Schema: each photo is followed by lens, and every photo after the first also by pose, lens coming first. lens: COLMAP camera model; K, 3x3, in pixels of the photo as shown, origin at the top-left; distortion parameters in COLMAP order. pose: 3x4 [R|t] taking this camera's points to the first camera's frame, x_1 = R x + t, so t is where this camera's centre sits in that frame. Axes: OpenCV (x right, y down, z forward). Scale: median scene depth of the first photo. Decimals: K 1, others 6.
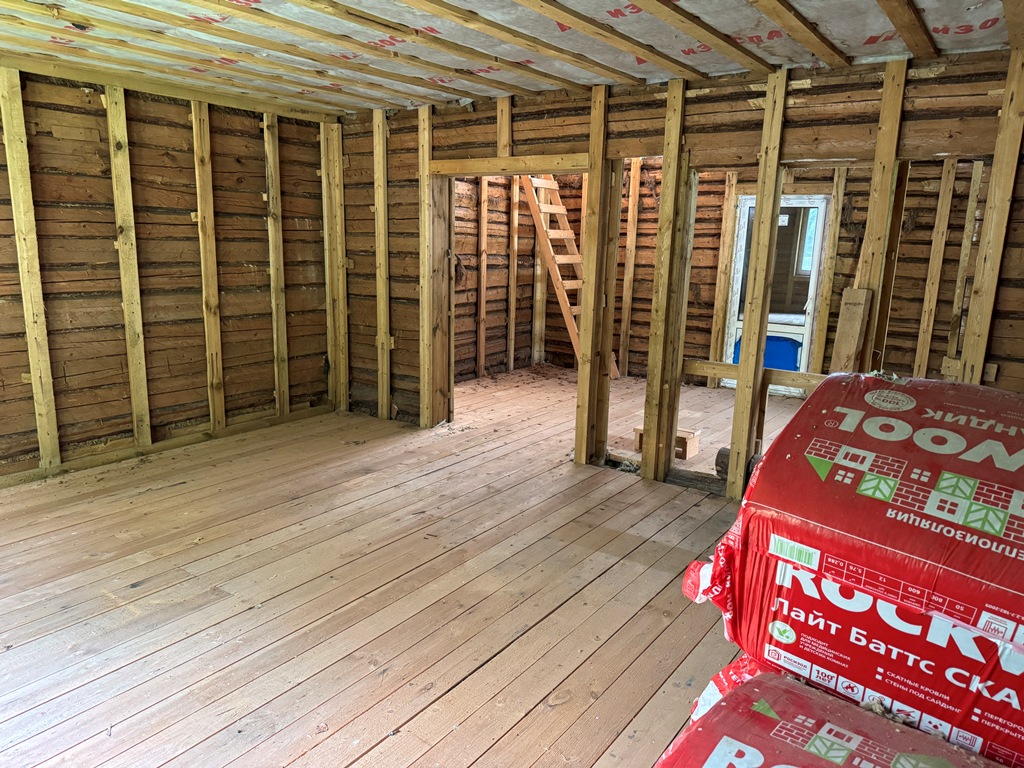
lens RADIAL K [[723.6, 0, 514.4], [0, 723.6, 393.3], [0, 0, 1]] dist [0.067418, -0.043017]
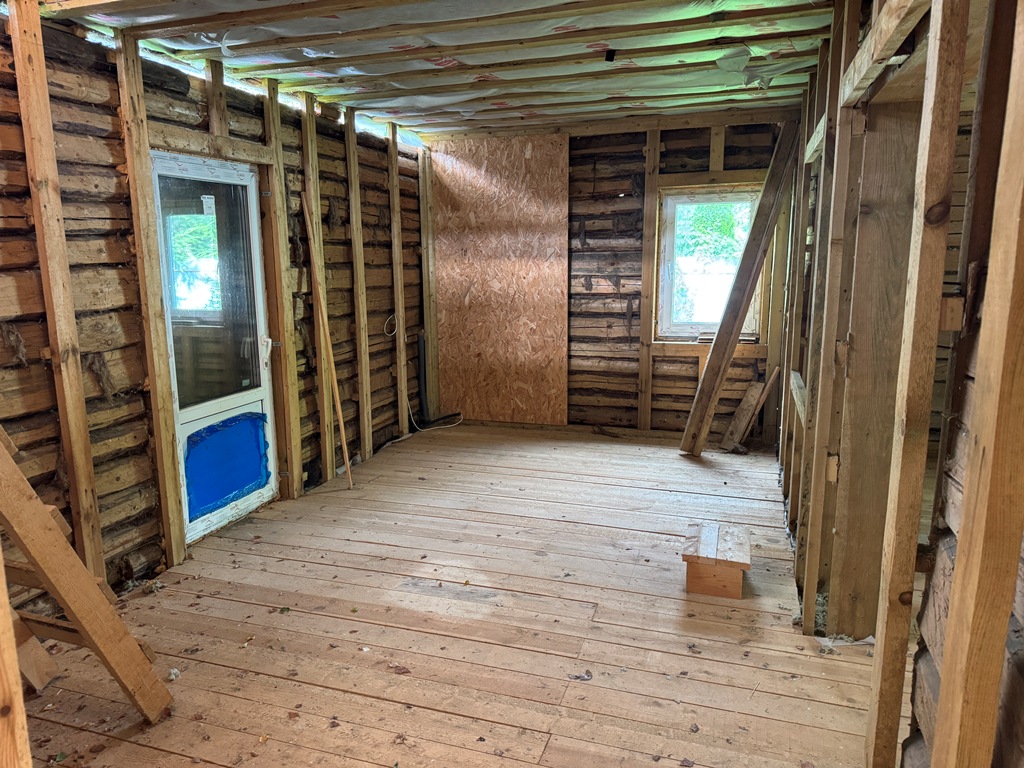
lens RADIAL K [[723.6, 0, 512.4], [0, 723.6, 375.3], [0, 0, 1]] dist [0.067418, -0.043017]
pose [[-0.286116, -0.192391, 0.938682, -0.263933], [0.211267, 0.942861, 0.257643, -0.252204], [-0.934614, 0.272028, -0.229122, 1.138008]]
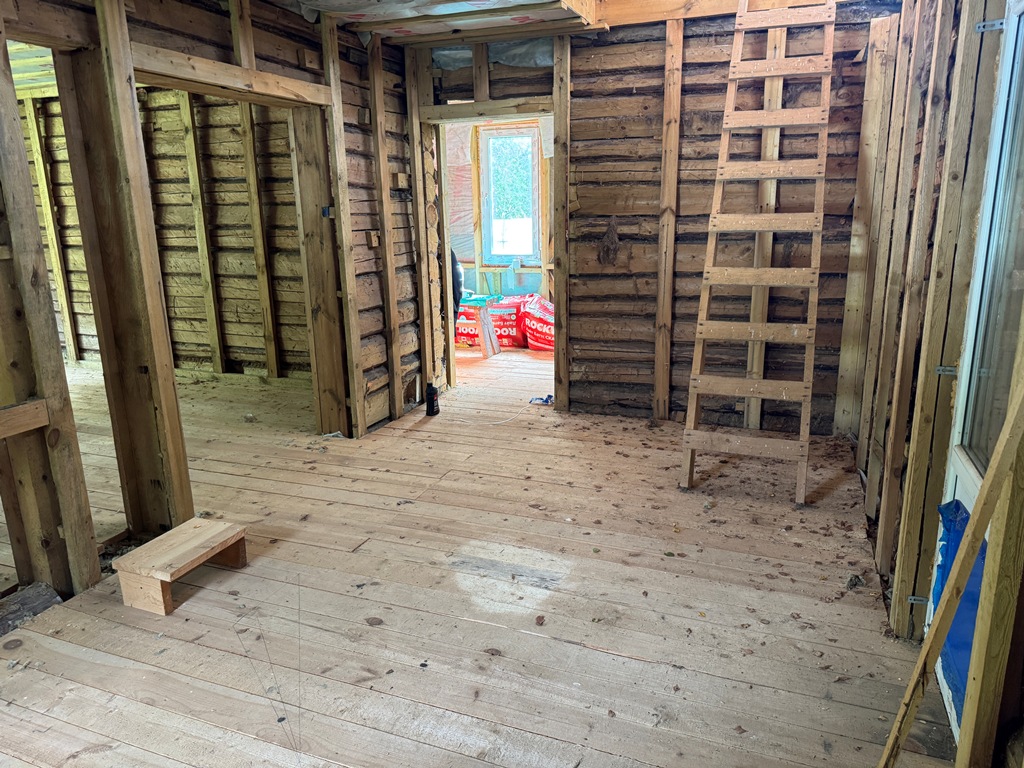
lens RADIAL K [[723.6, 0, 516.1], [0, 723.6, 383.0], [0, 0, 1]] dist [0.067418, -0.043017]
pose [[0.239786, 0.203282, -0.949305, 0.666522], [-0.184967, 0.969487, 0.160882, -0.171498], [0.953042, 0.137012, 0.270070, 0.961499]]
